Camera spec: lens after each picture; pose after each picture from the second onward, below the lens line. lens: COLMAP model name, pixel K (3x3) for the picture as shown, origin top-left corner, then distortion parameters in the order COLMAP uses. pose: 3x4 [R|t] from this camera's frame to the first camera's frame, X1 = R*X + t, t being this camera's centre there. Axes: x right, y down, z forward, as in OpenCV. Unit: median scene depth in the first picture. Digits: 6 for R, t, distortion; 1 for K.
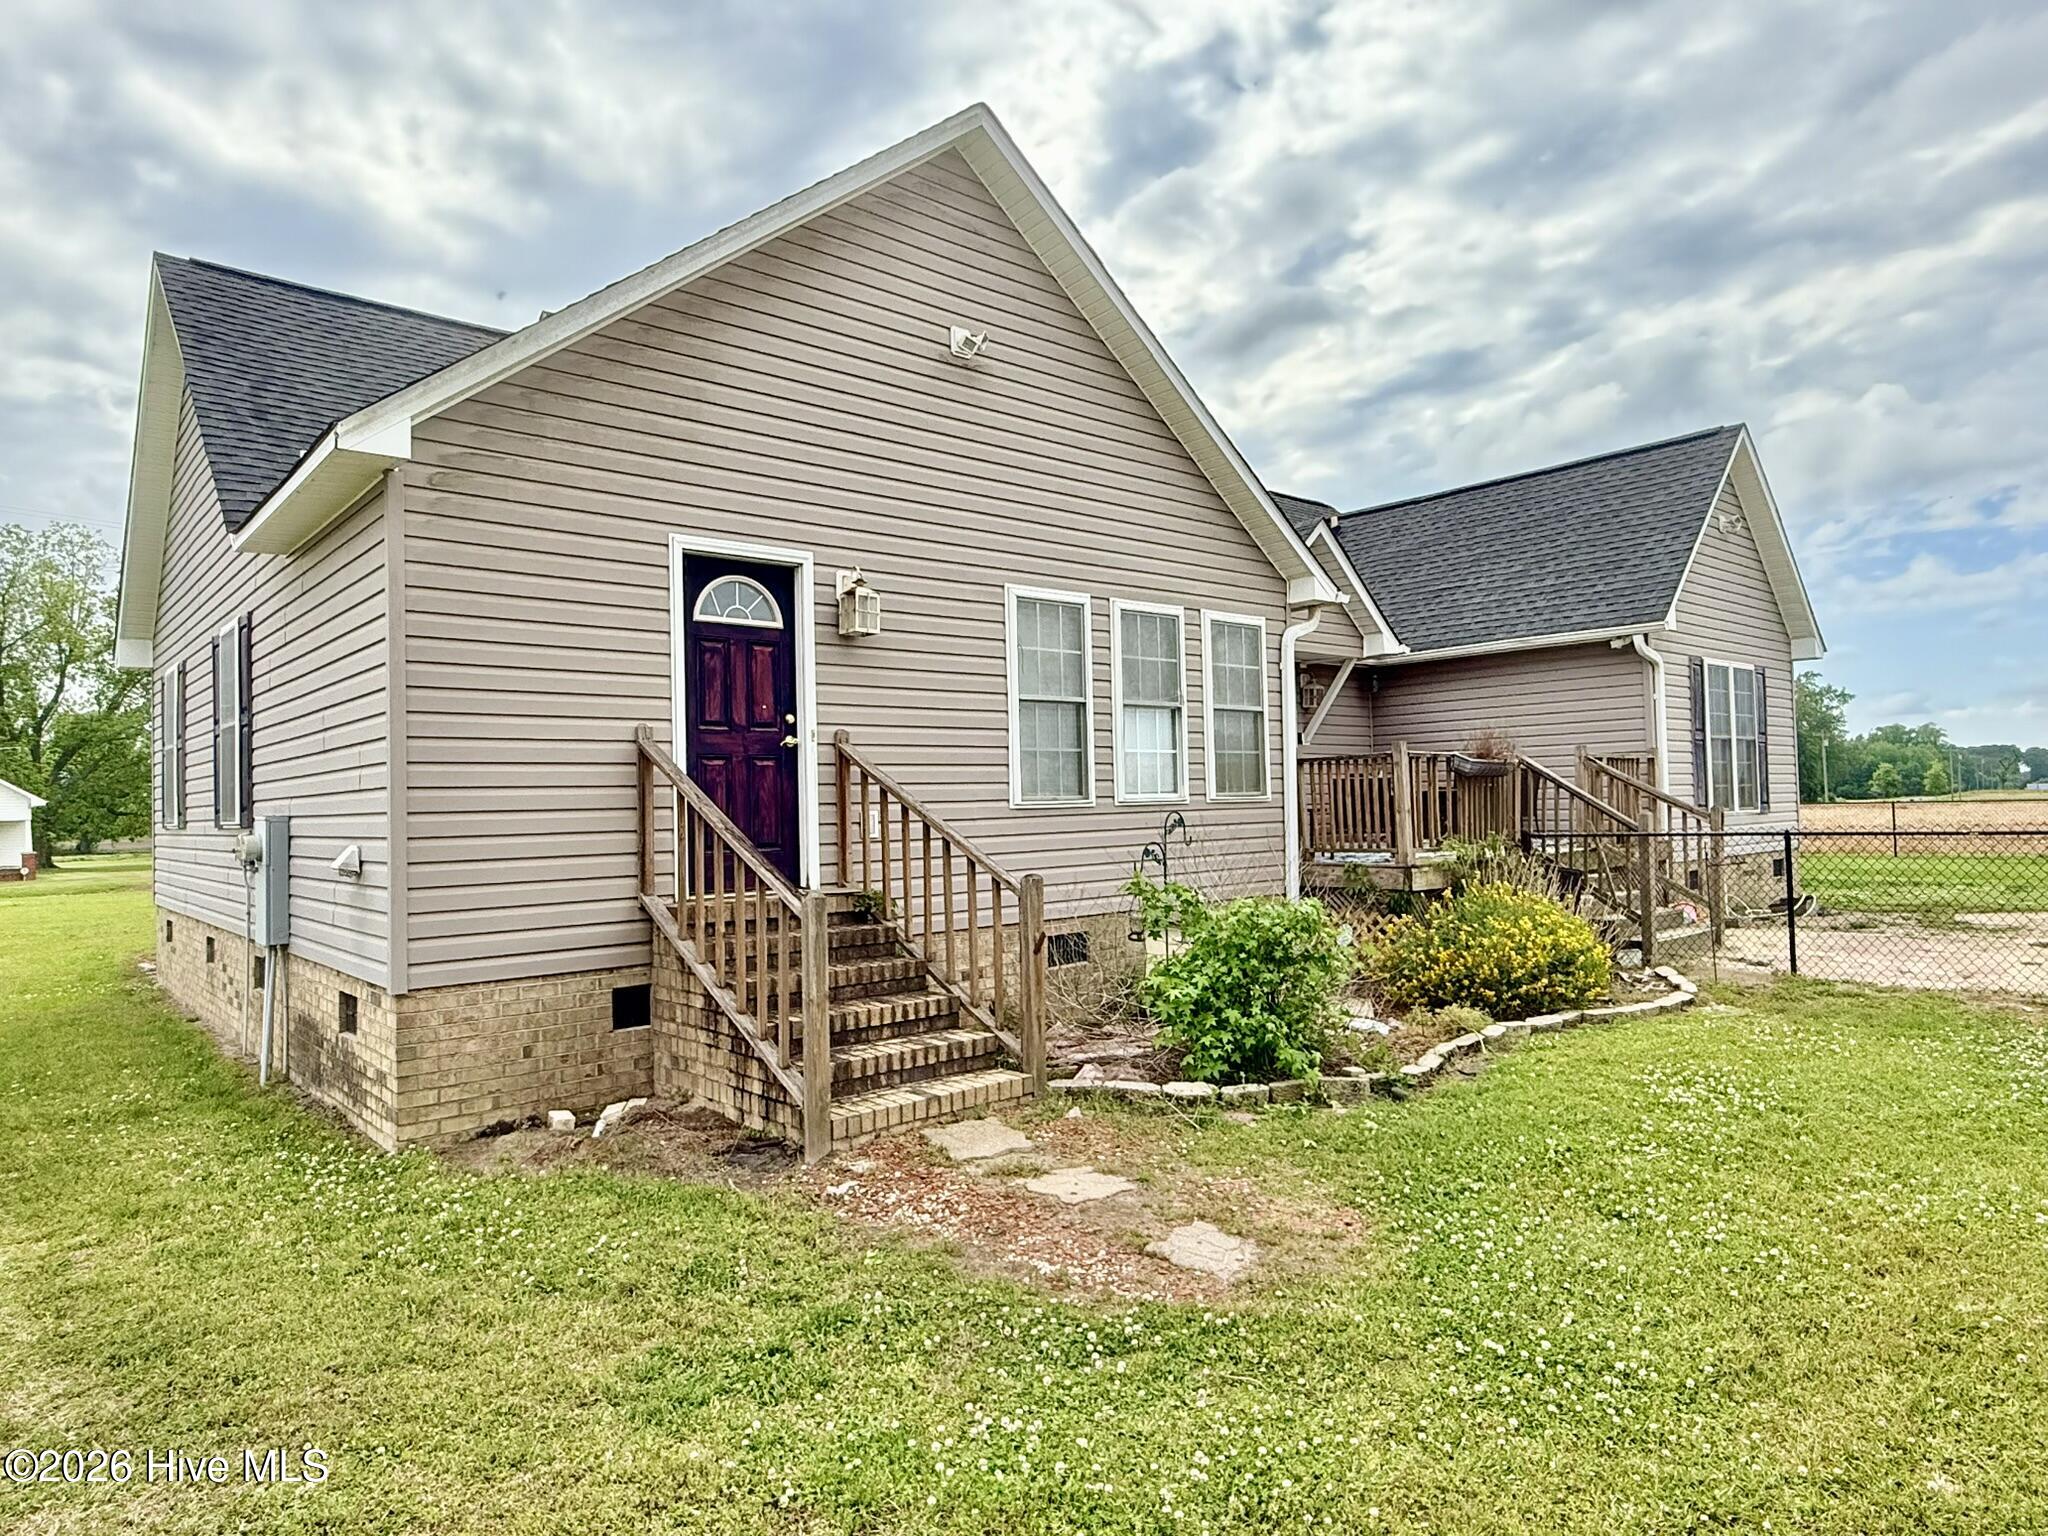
lens RADIAL K [[1242.9, 0, 1032.6], [0, 1242.9, 765.7], [0, 0, 1]] dist [0.002536, 0.001191]
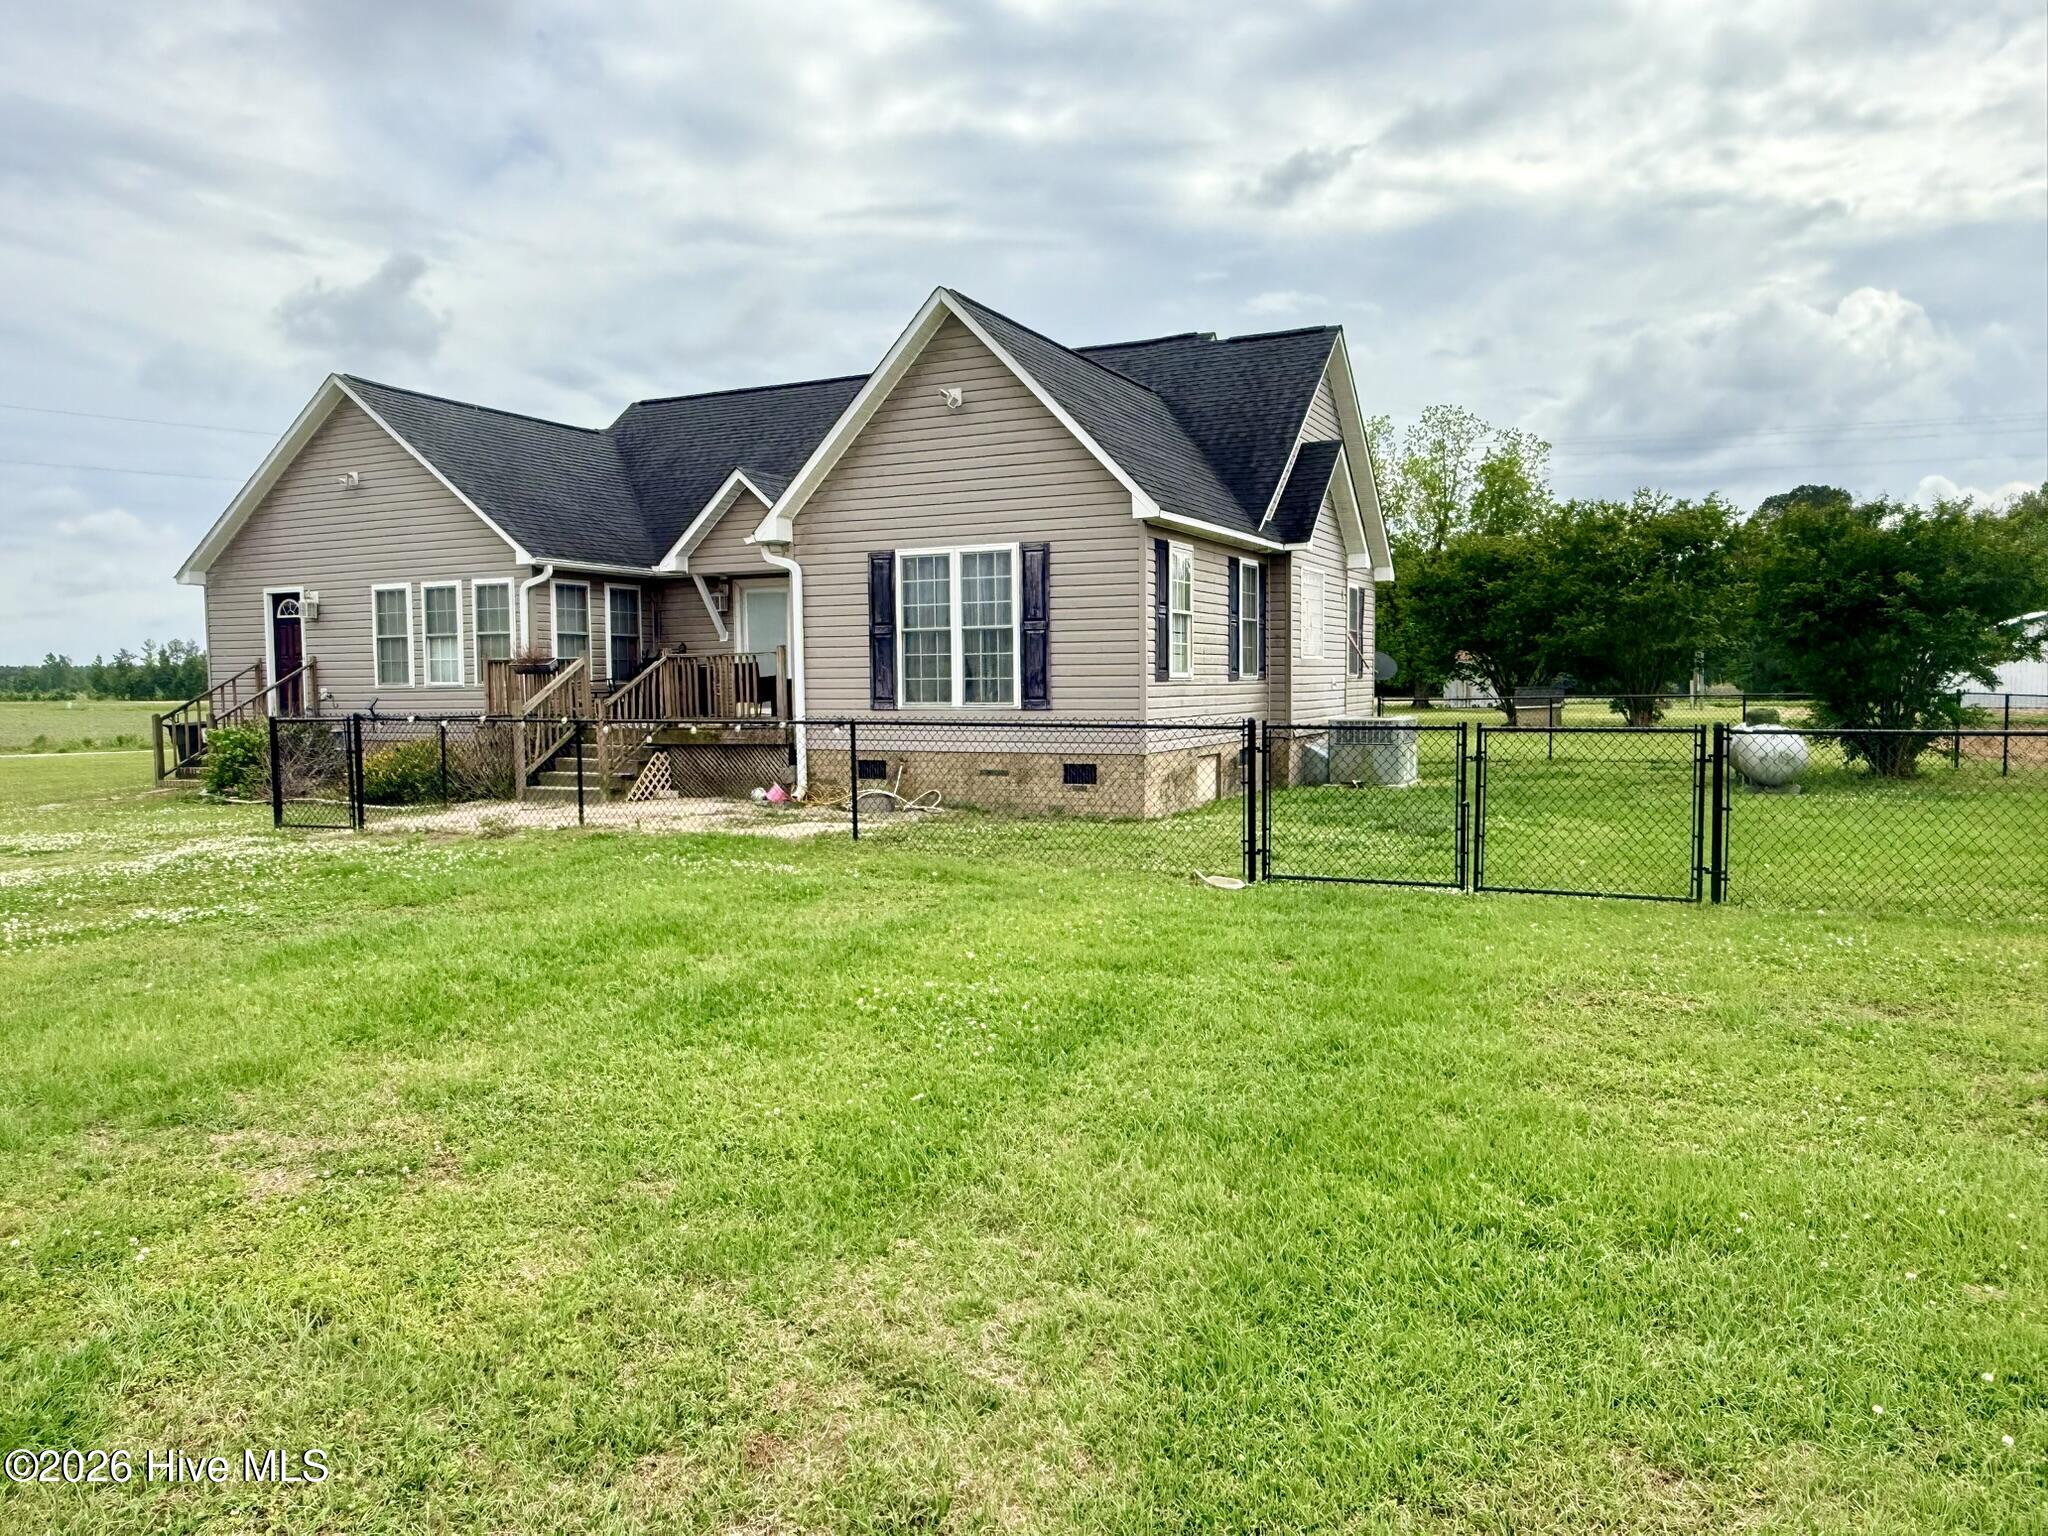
lens RADIAL K [[1449.5, 0, 1025.2], [0, 1449.5, 777.4], [0, 0, 1]] dist [-0.023383, -0.003093]
pose [[0.385432, 0.084273, -0.918880, 3.178192], [0.029649, 0.994175, 0.103615, -0.044693], [0.922260, -0.067181, 0.380689, 1.225809]]
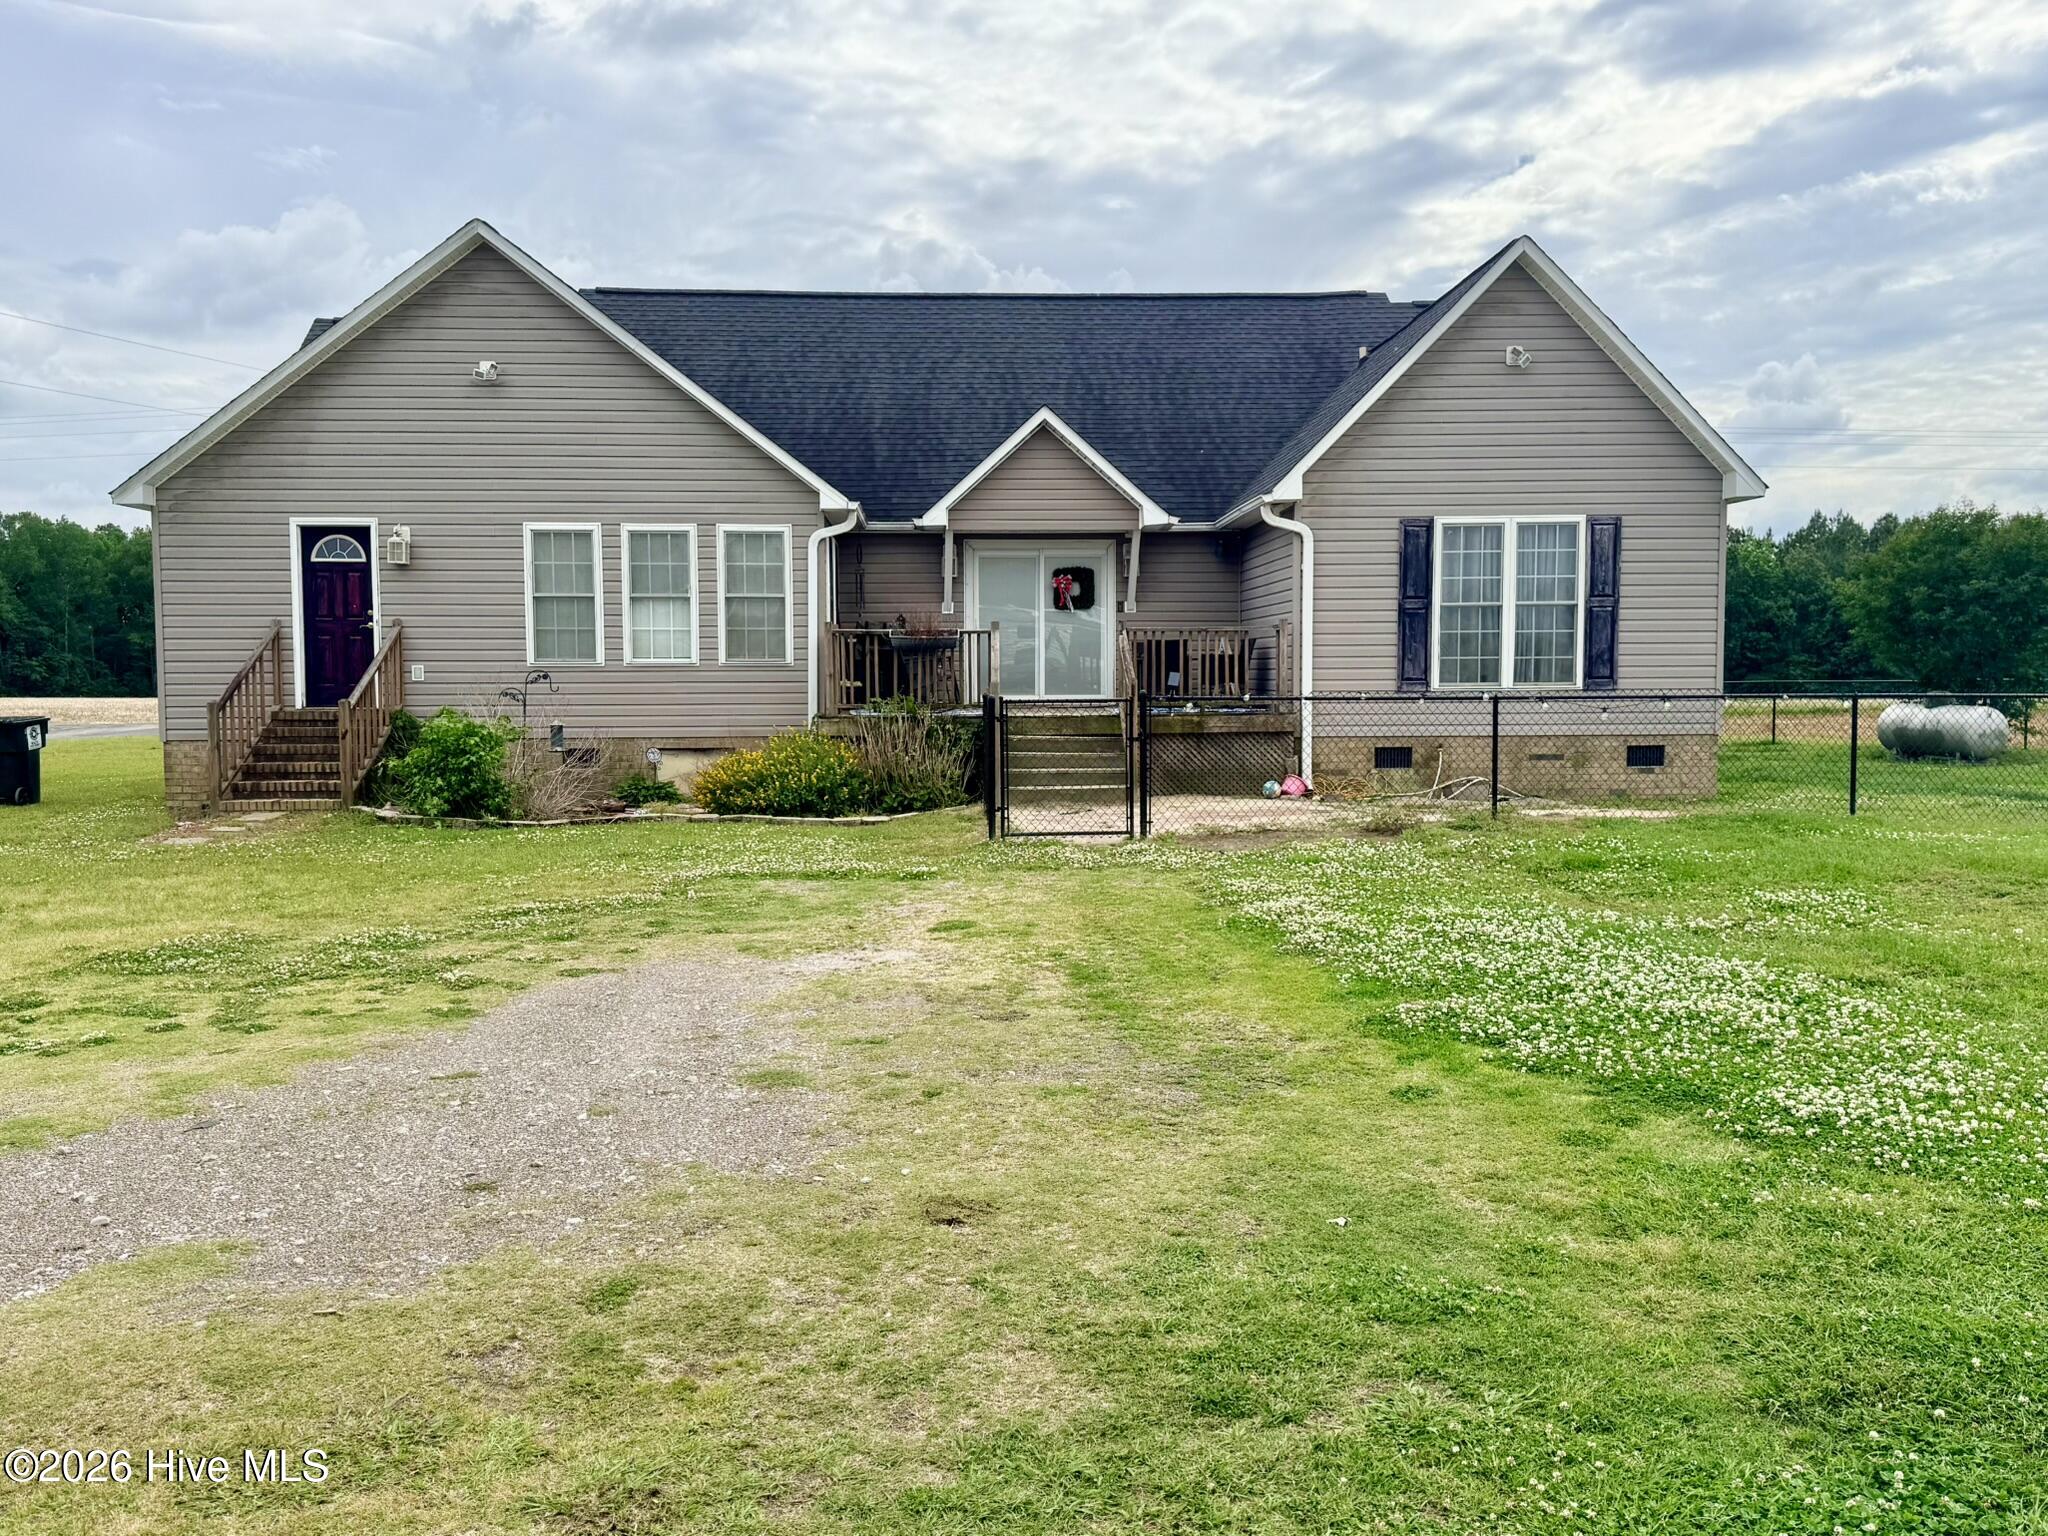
lens RADIAL K [[1746.9, 0, 1010.1], [0, 1746.9, 786.9], [0, 0, 1]] dist [0.106200, -0.025471]
pose [[0.774012, 0.063392, -0.629989, 2.154824], [0.004738, 0.994368, 0.105877, -0.054605], [0.633153, -0.084935, 0.769353, -0.408867]]
